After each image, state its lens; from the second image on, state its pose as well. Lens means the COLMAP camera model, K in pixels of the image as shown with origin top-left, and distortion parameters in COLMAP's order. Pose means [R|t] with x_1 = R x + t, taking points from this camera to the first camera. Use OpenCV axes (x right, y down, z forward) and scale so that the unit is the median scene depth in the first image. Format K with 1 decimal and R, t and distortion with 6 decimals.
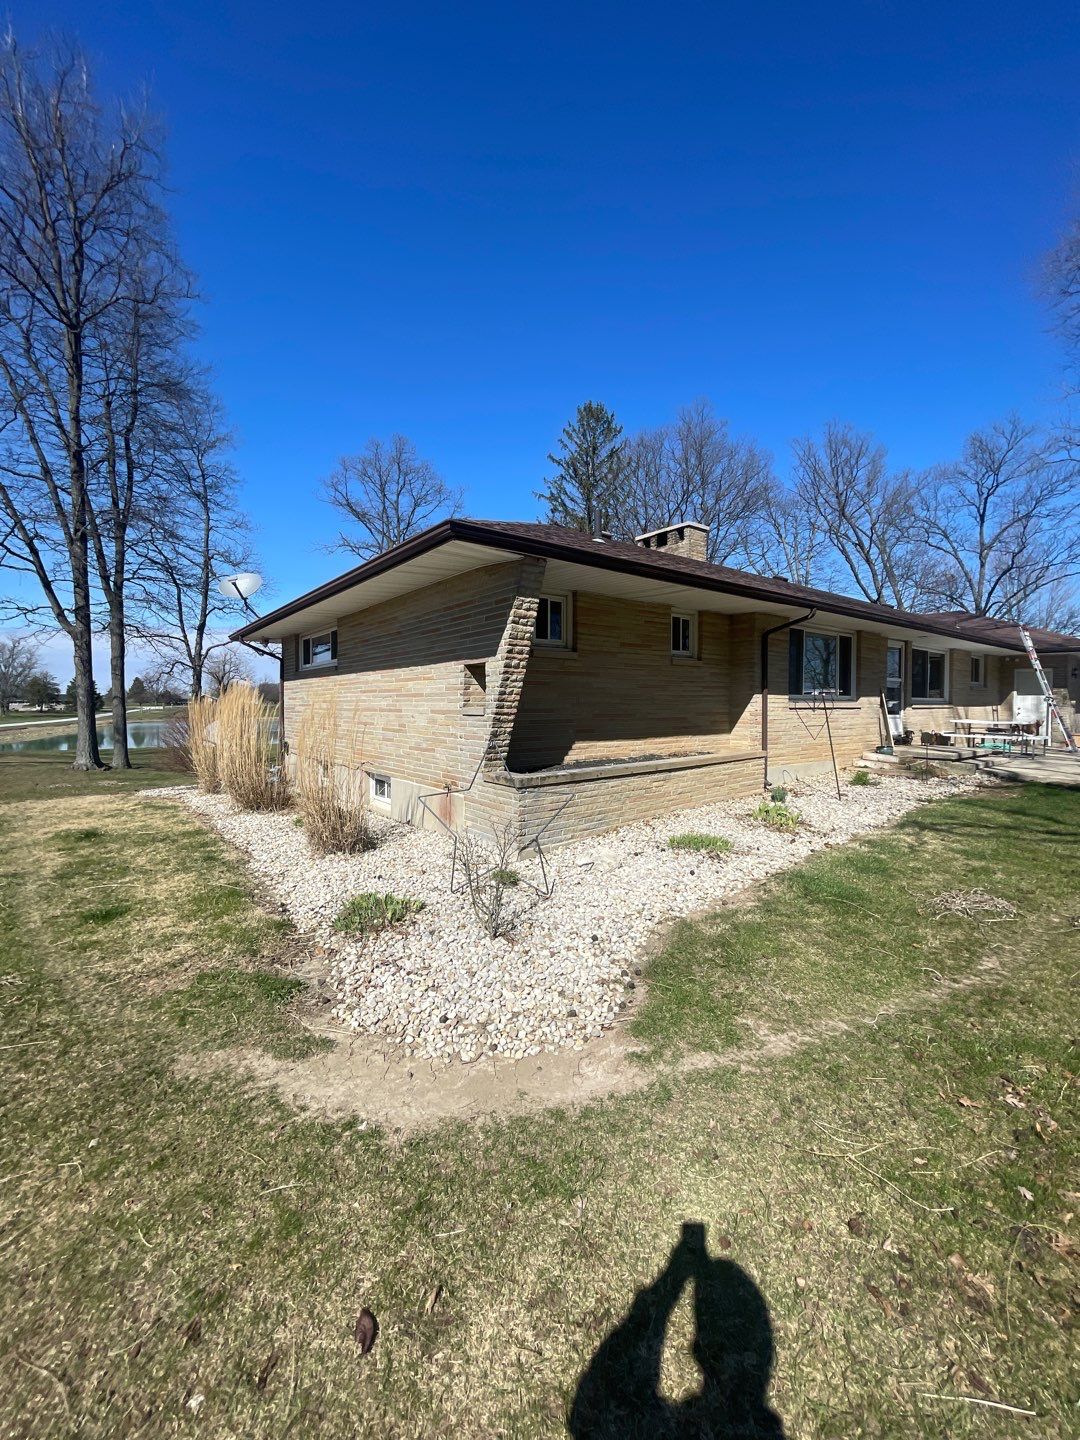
lens RADIAL K [[568.4, 0, 540.0], [0, 568.4, 720.0], [0, 0, 1]] dist [-0.002449, 0.000479]
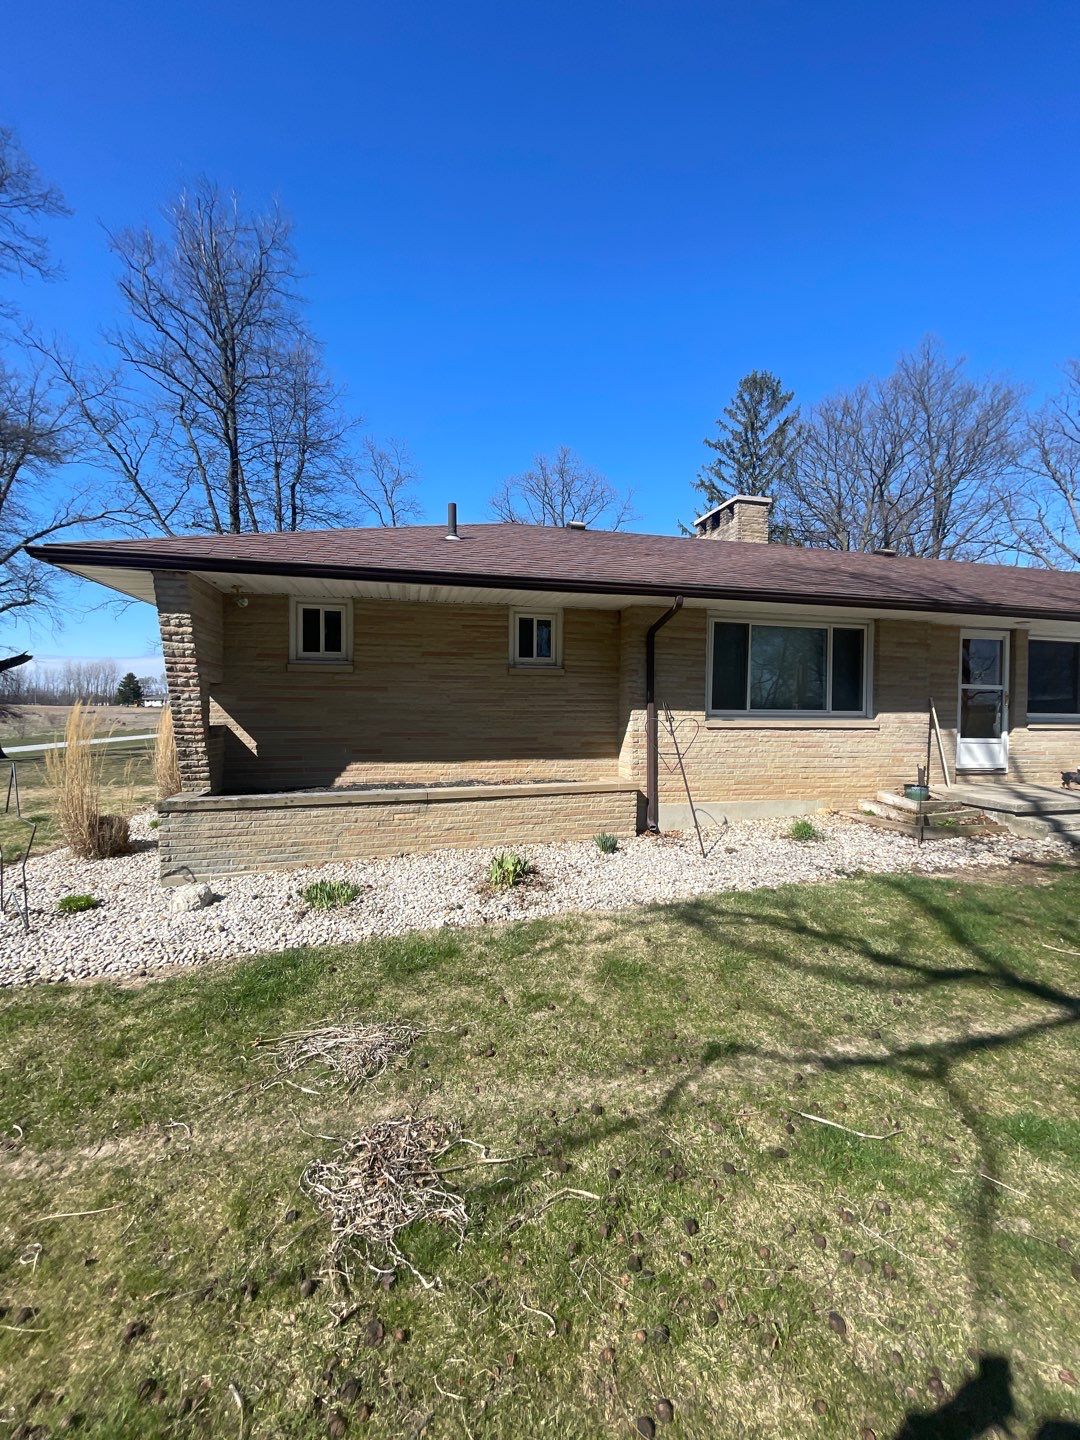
lens RADIAL K [[568.4, 0, 540.0], [0, 568.4, 720.0], [0, 0, 1]] dist [-0.002449, 0.000479]
pose [[0.917643, 0.015337, -0.397110, 0.578582], [-0.017882, 0.999836, -0.002706, -0.027372], [0.397004, 0.009584, 0.917767, 0.229676]]
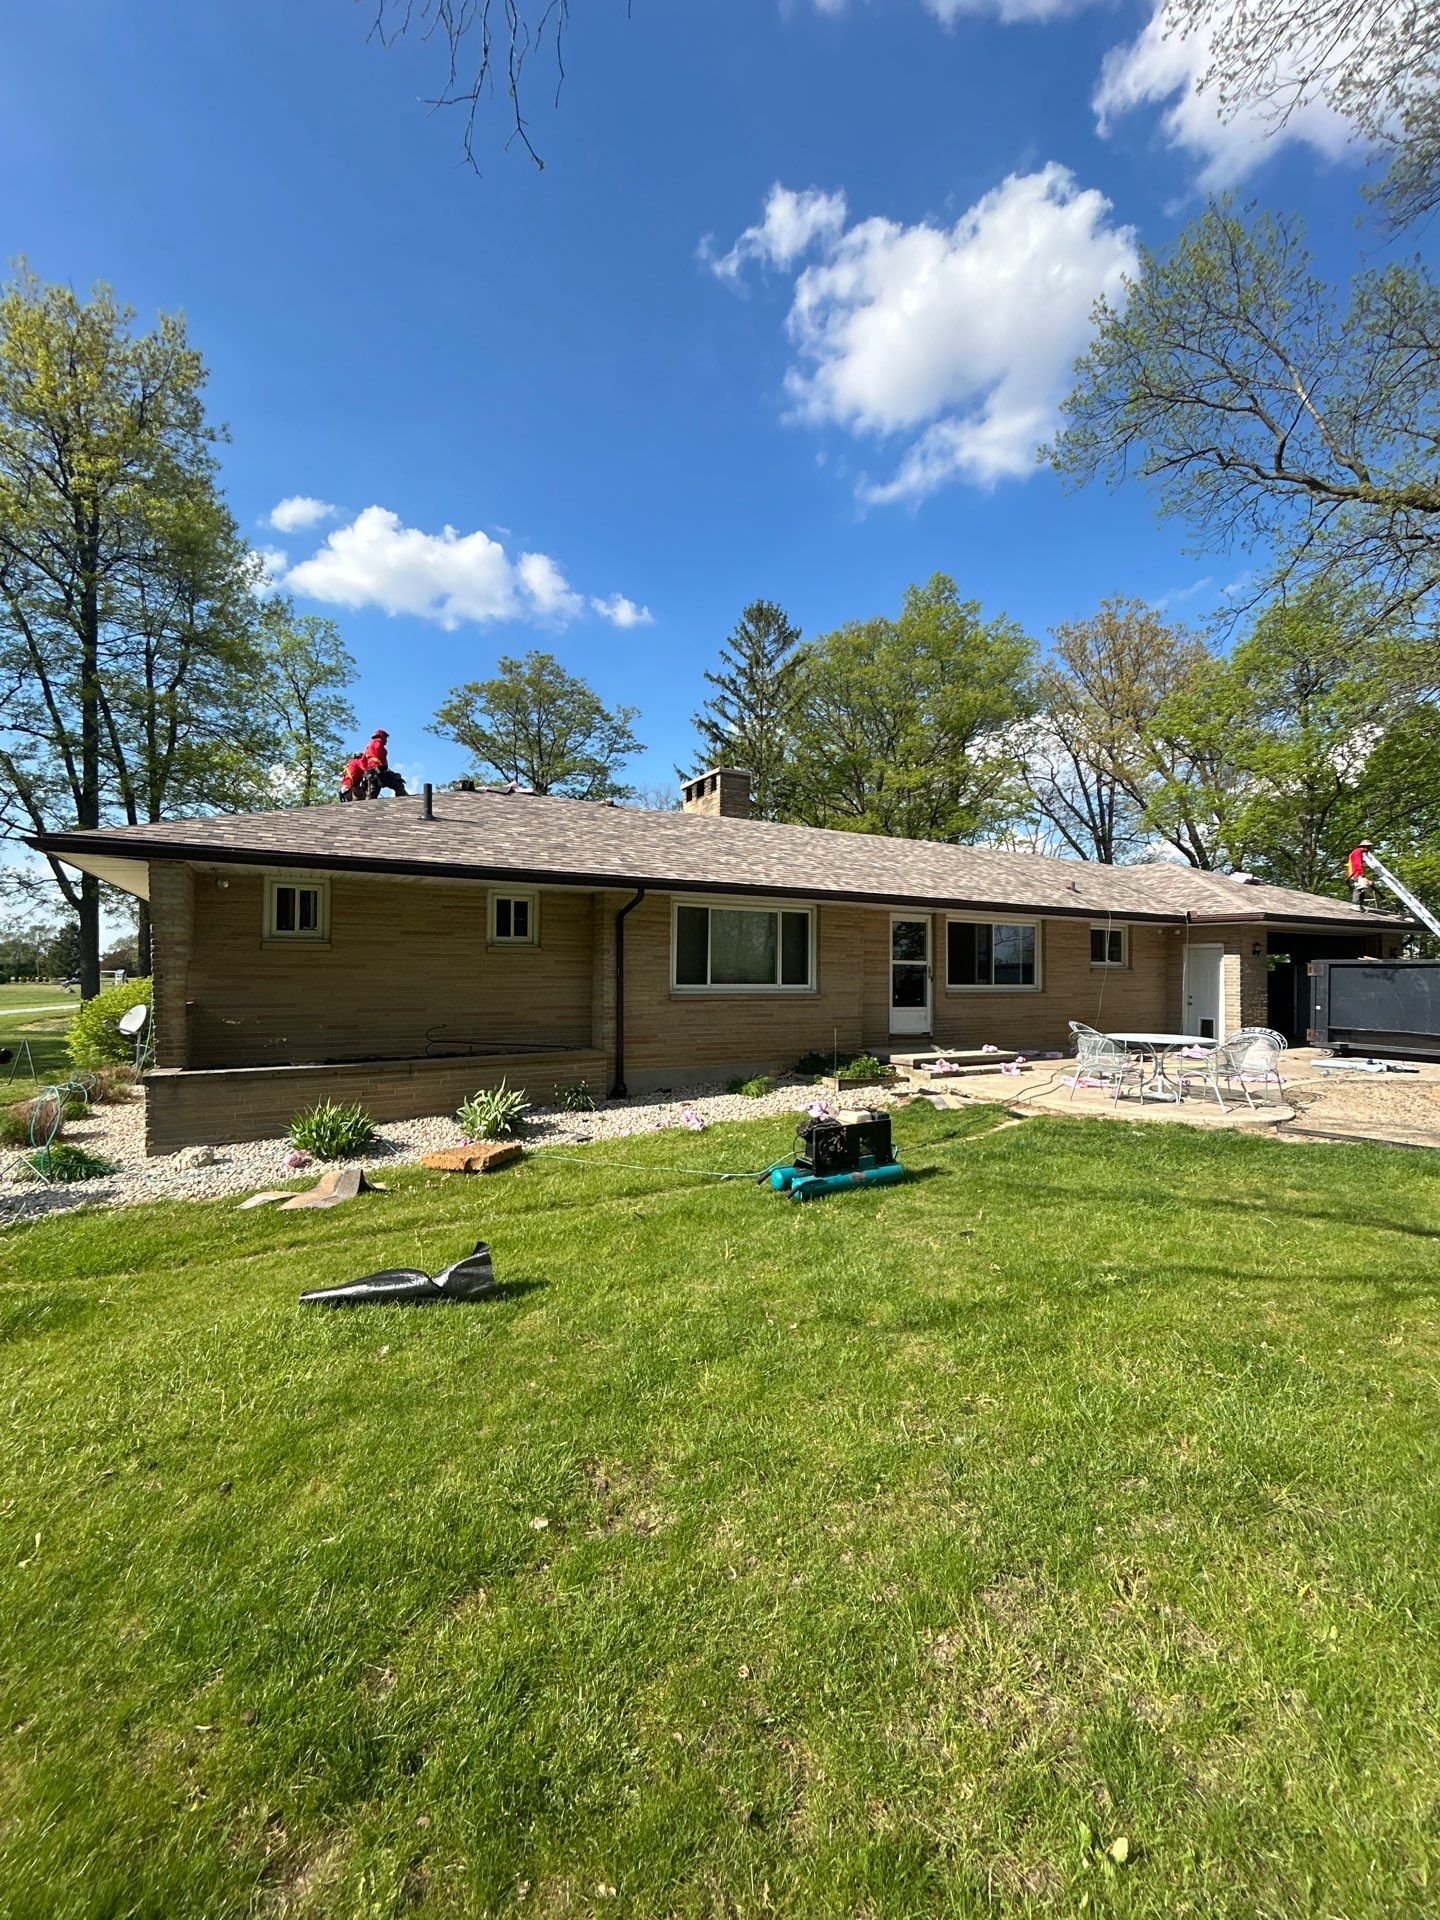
lens RADIAL K [[759.2, 0, 720.0], [0, 759.2, 960.0], [0, 0, 1]] dist [-0.012261, -0.000026]
pose [[0.990885, 0.001002, -0.134708, 0.718420], [-0.007543, 0.998816, -0.048056, -0.029522], [0.134500, 0.048634, 0.989719, -0.129950]]
